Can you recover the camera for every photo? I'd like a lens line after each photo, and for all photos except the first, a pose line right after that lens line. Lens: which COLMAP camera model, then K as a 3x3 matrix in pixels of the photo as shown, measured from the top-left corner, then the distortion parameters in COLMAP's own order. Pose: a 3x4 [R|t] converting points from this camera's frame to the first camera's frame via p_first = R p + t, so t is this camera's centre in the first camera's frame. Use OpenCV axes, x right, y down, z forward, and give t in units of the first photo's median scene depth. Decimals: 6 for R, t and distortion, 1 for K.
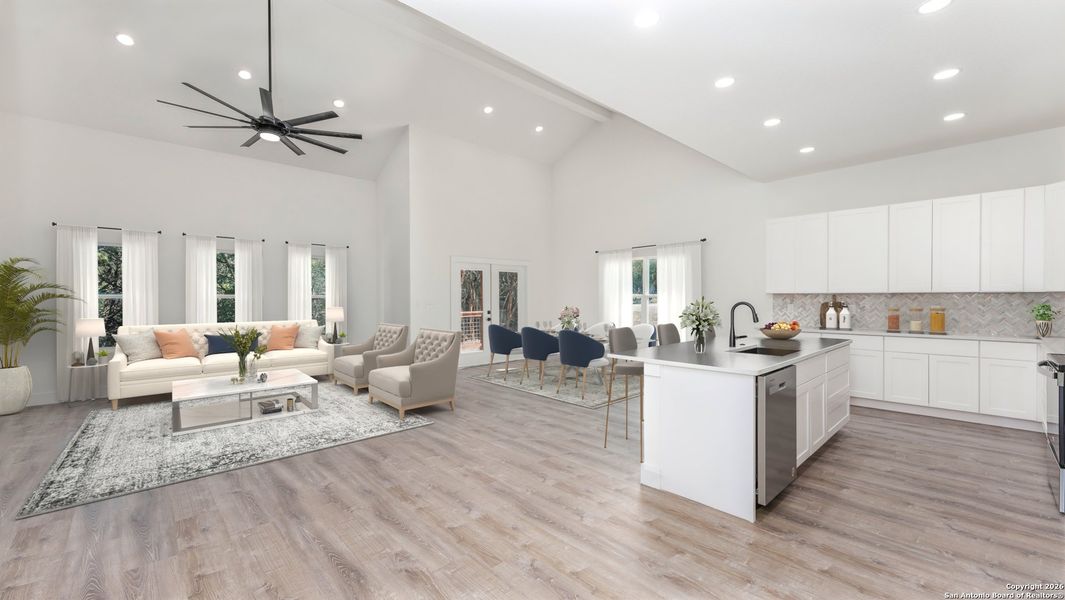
lens RADIAL K [[443.8, 0, 513.1], [0, 443.8, 309.6], [0, 0, 1]] dist [-0.001077, 0.000000]
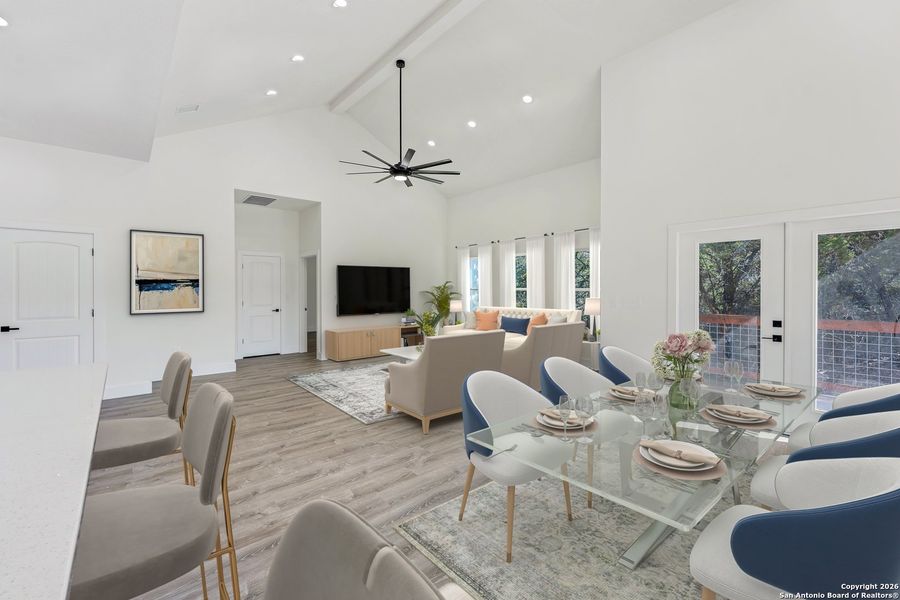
lens RADIAL K [[386.6, 0, 440.4], [0, 386.6, 284.9], [0, 0, 1]] dist [0.001023, -0.000089]
pose [[-0.030928, 0.002349, -0.999519, 0.744983], [-0.030402, 0.999532, 0.003290, -0.051620], [0.999059, 0.030489, -0.030842, 1.314220]]
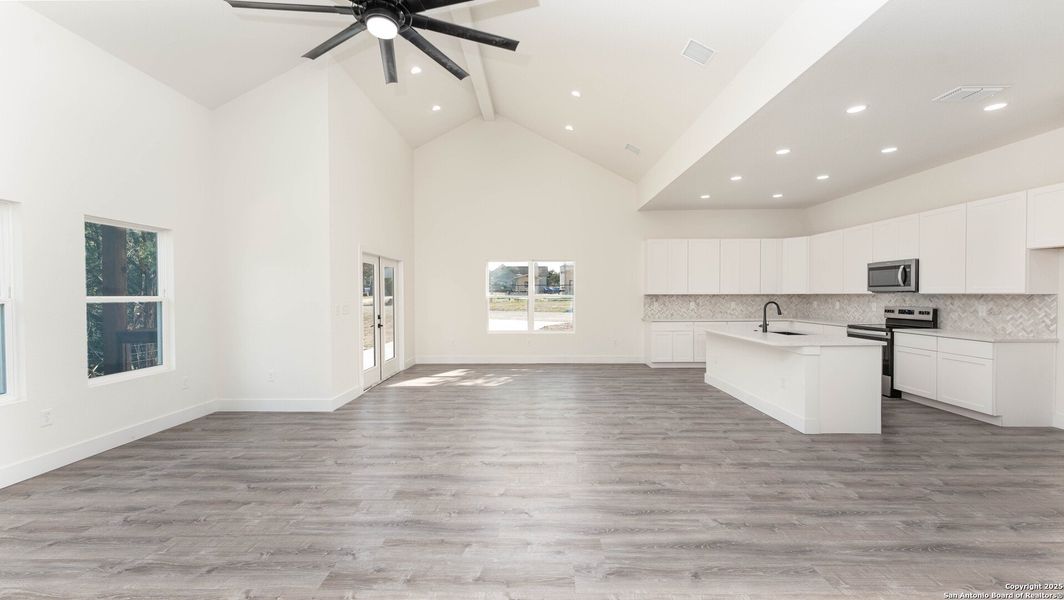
lens RADIAL K [[458.4, 0, 525.1], [0, 458.4, 299.2], [0, 0, 1]] dist [0.001012, 0.000115]
pose [[0.664757, -0.005161, 0.747042, -0.992955], [0.024970, 0.999571, -0.015314, -0.014185], [-0.746643, 0.028833, 0.664600, 0.524913]]
